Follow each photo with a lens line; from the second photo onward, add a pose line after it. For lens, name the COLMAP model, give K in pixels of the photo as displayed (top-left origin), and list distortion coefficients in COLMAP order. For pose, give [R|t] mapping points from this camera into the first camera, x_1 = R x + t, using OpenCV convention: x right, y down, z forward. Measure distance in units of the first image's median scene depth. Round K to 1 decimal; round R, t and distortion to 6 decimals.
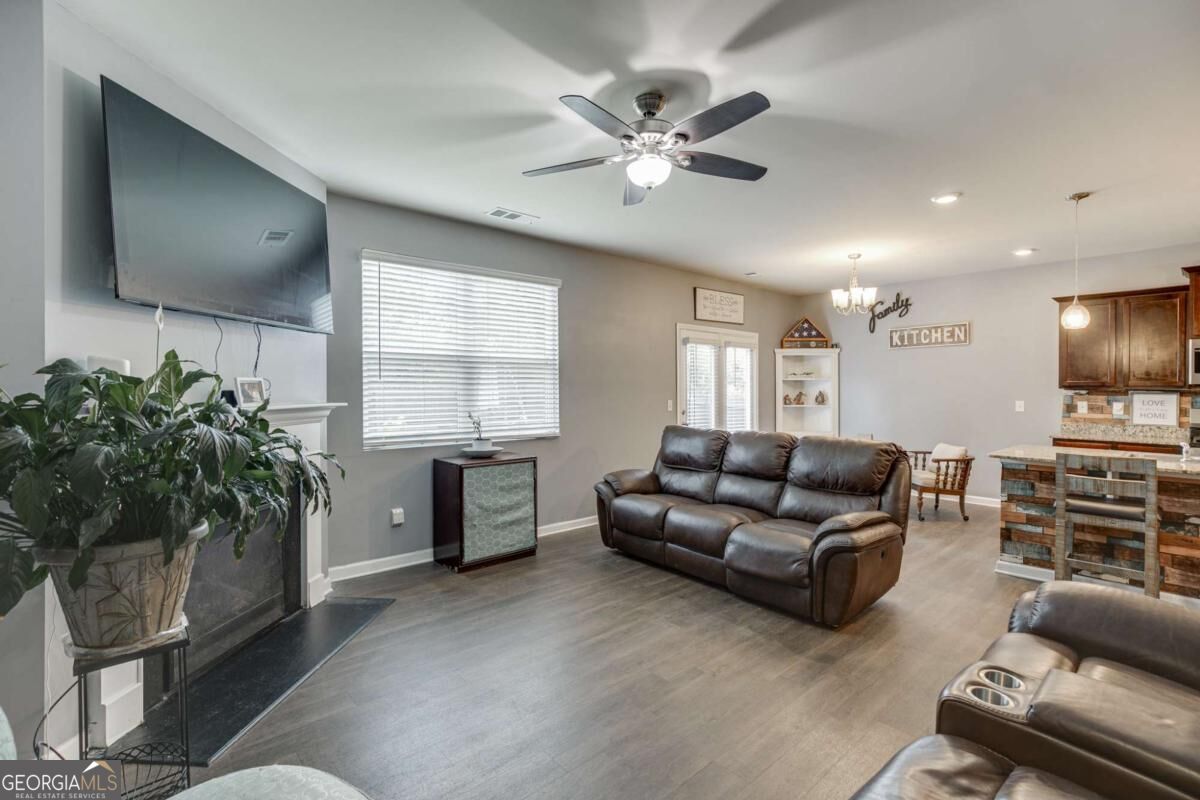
lens RADIAL K [[541.2, 0, 598.3], [0, 541.2, 392.5], [0, 0, 1]] dist [-0.018337, 0.007515]
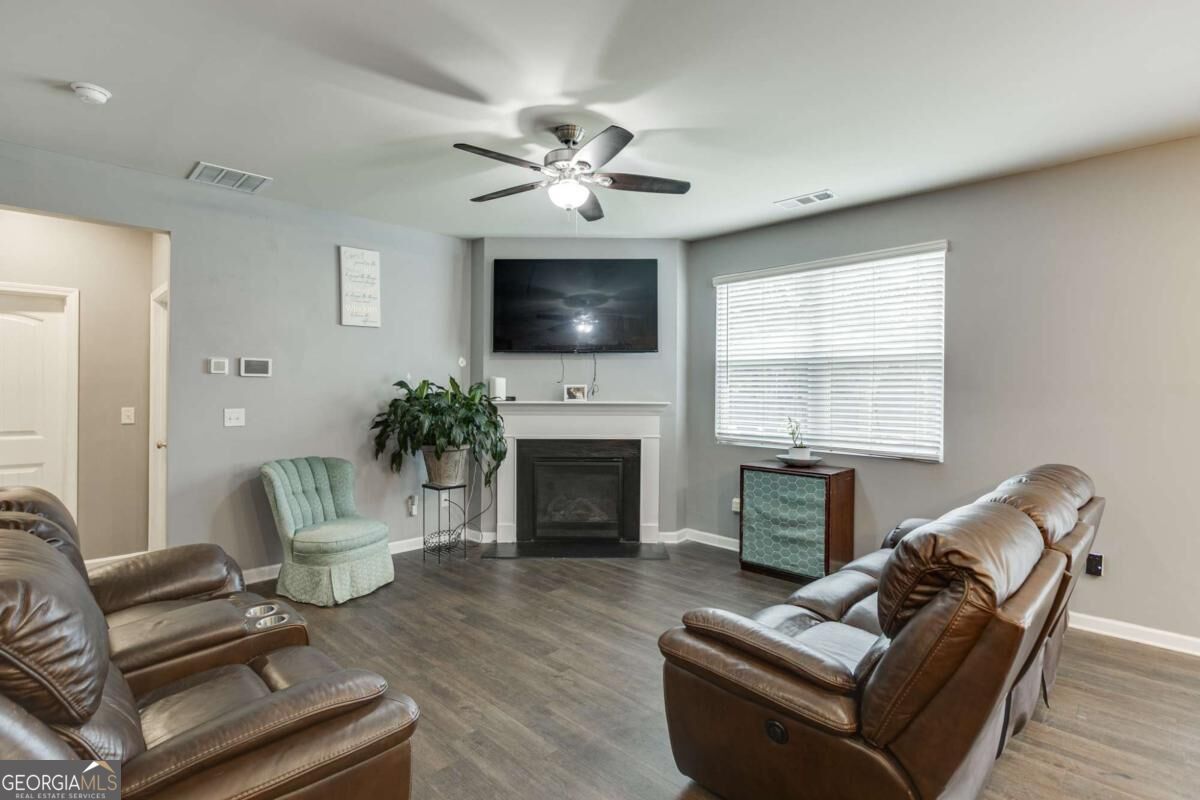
lens RADIAL K [[573.8, 0, 598.6], [0, 573.8, 395.7], [0, 0, 1]] dist [-0.012499, -0.001853]
pose [[0.069410, 0.010333, -0.997535, 0.634128], [-0.014641, 0.999849, 0.009339, -0.005306], [0.997481, 0.013957, 0.069551, 0.493583]]
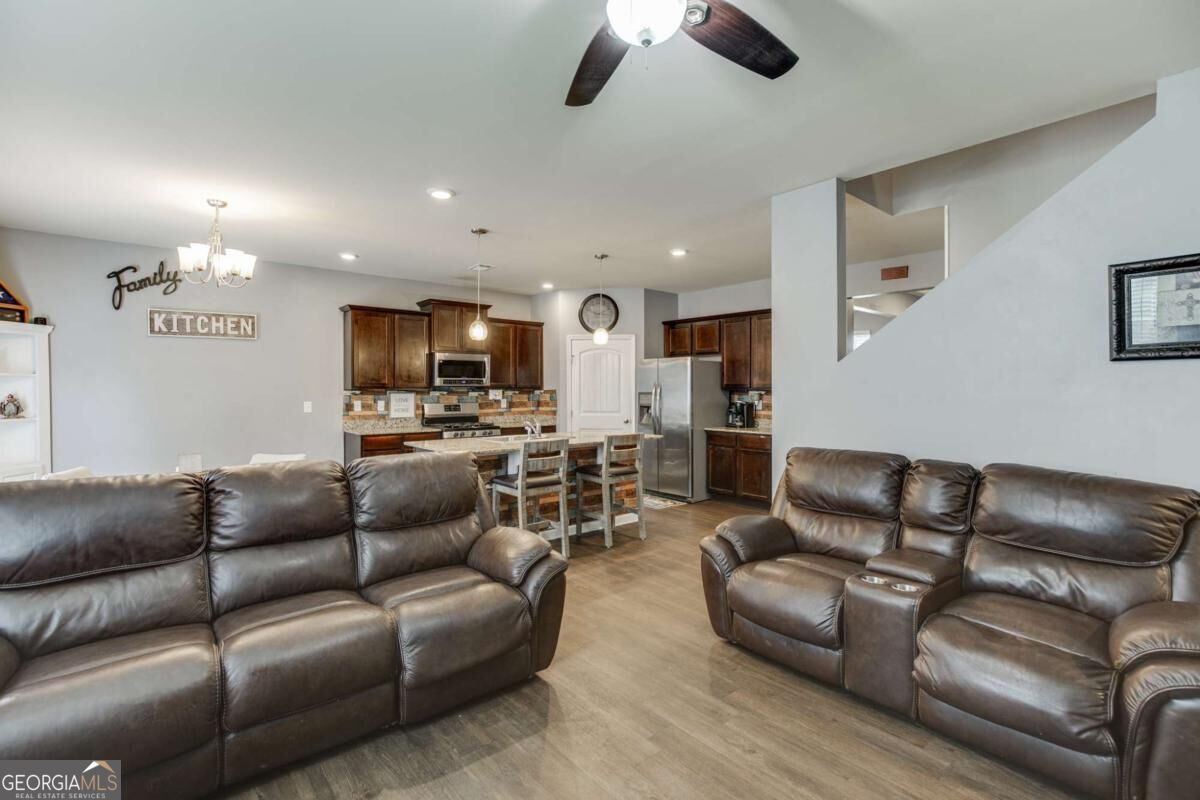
lens RADIAL K [[541.2, 0, 598.9], [0, 541.2, 389.0], [0, 0, 1]] dist [-0.018337, 0.007515]
pose [[0.013671, -0.003389, 0.999901, -0.241236], [0.008122, 0.999962, 0.003278, -0.007769], [-0.999874, 0.008076, 0.013698, 0.522616]]
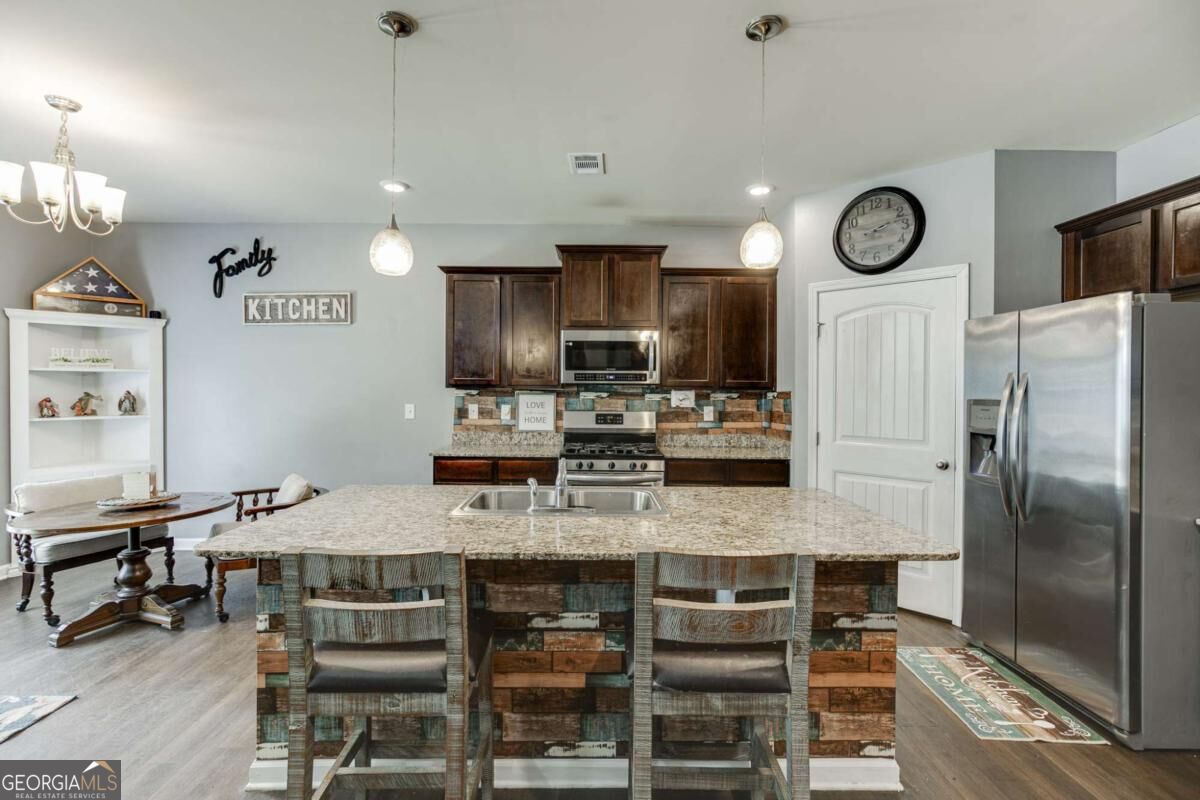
lens RADIAL K [[541.2, 0, 598.7], [0, 541.2, 389.0], [0, 0, 1]] dist [-0.018337, 0.007515]
pose [[0.653778, 0.000110, 0.756686, 0.457333], [0.001409, 0.999998, -0.001363, -0.004720], [-0.756685, 0.001958, 0.653777, 0.365467]]
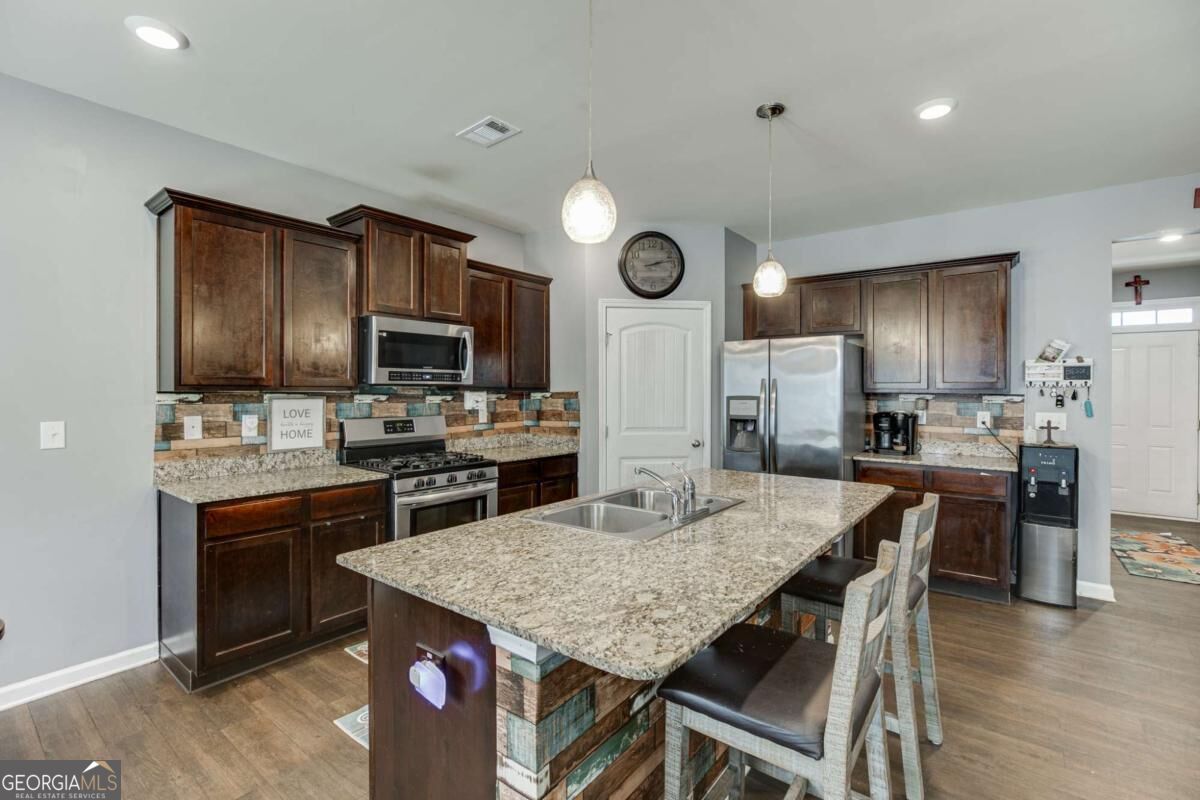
lens RADIAL K [[541.2, 0, 598.6], [0, 541.2, 390.8], [0, 0, 1]] dist [-0.018337, 0.007515]
pose [[-0.188015, -0.006334, 0.982146, 0.364994], [0.004956, 0.999960, 0.007398, -0.009683], [-0.982154, 0.006259, -0.187976, 0.785445]]
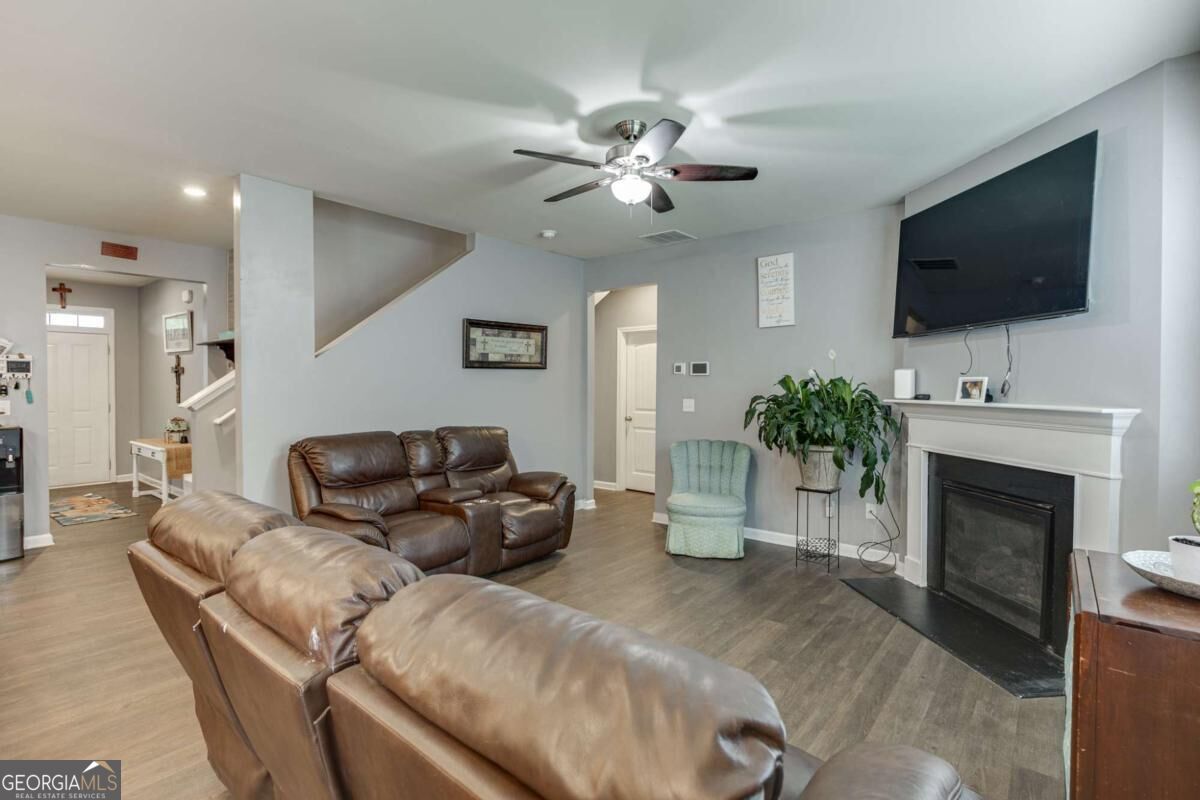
lens RADIAL K [[573.8, 0, 601.3], [0, 573.8, 392.7], [0, 0, 1]] dist [-0.012499, -0.001853]
pose [[-0.985554, -0.001191, -0.169354, 0.176845], [-0.005179, 0.999720, 0.023110, -0.009325], [0.169279, 0.023654, -0.985284, 1.079909]]
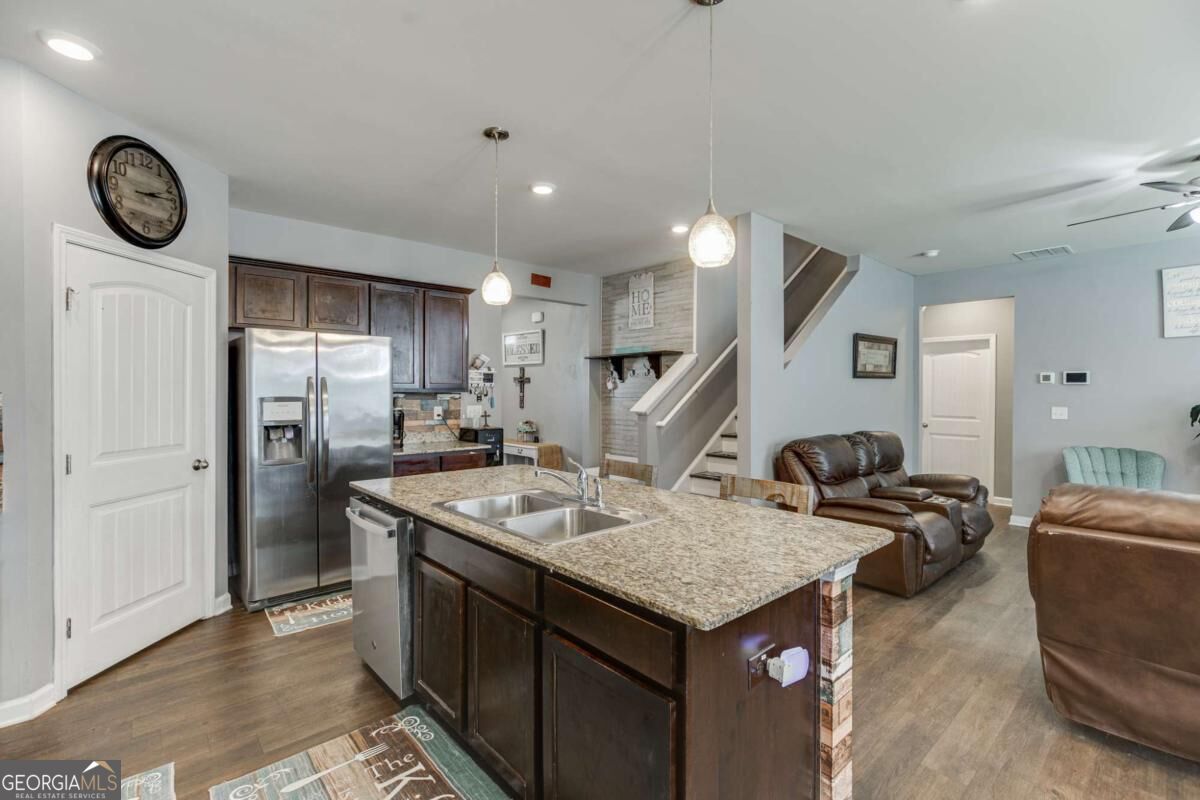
lens RADIAL K [[541.2, 0, 598.5], [0, 541.2, 388.5], [0, 0, 1]] dist [-0.018337, 0.007515]
pose [[-0.999973, -0.004382, -0.005913, 0.729649], [-0.004406, 0.999982, 0.004150, -0.009779], [0.005895, 0.004176, -0.999974, 1.085379]]
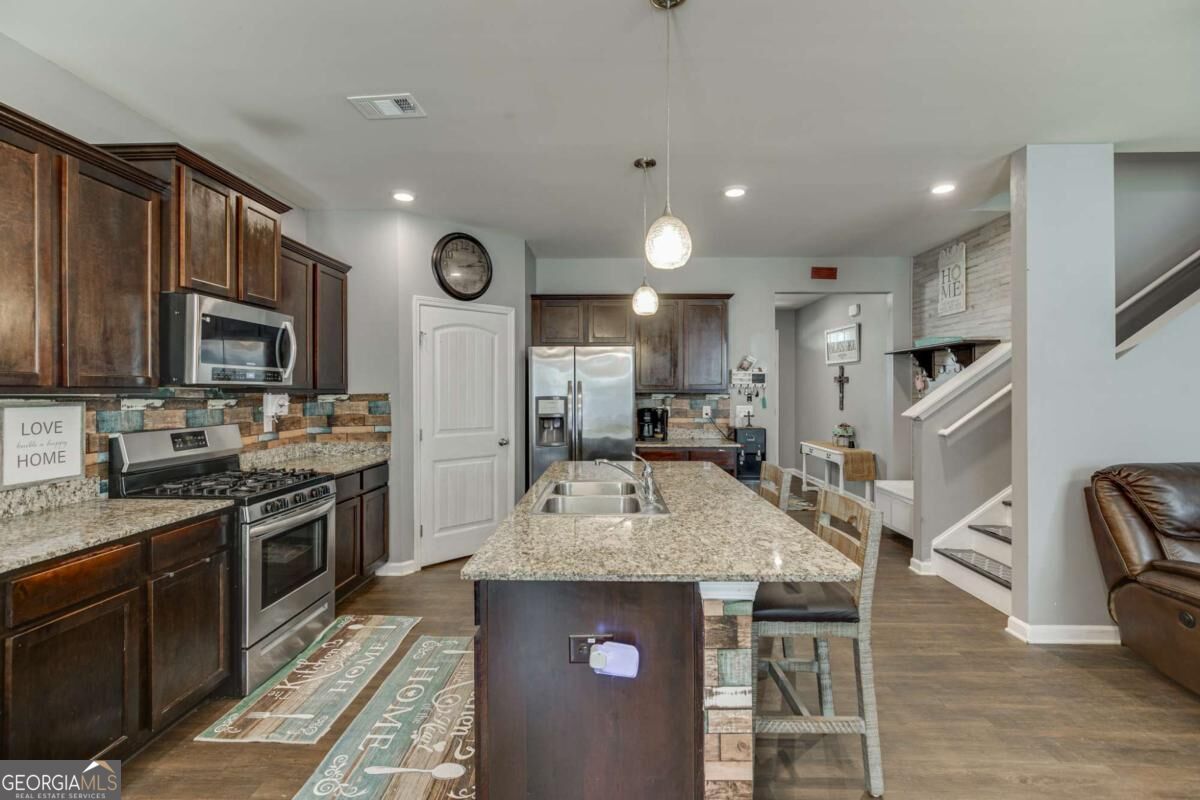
lens RADIAL K [[541.2, 0, 598.1], [0, 541.2, 391.7], [0, 0, 1]] dist [-0.018337, 0.007515]
pose [[-0.732455, -0.002823, 0.680810, 0.447862], [0.004440, 0.999950, 0.008923, -0.010351], [-0.680801, 0.009559, -0.732406, 1.025246]]
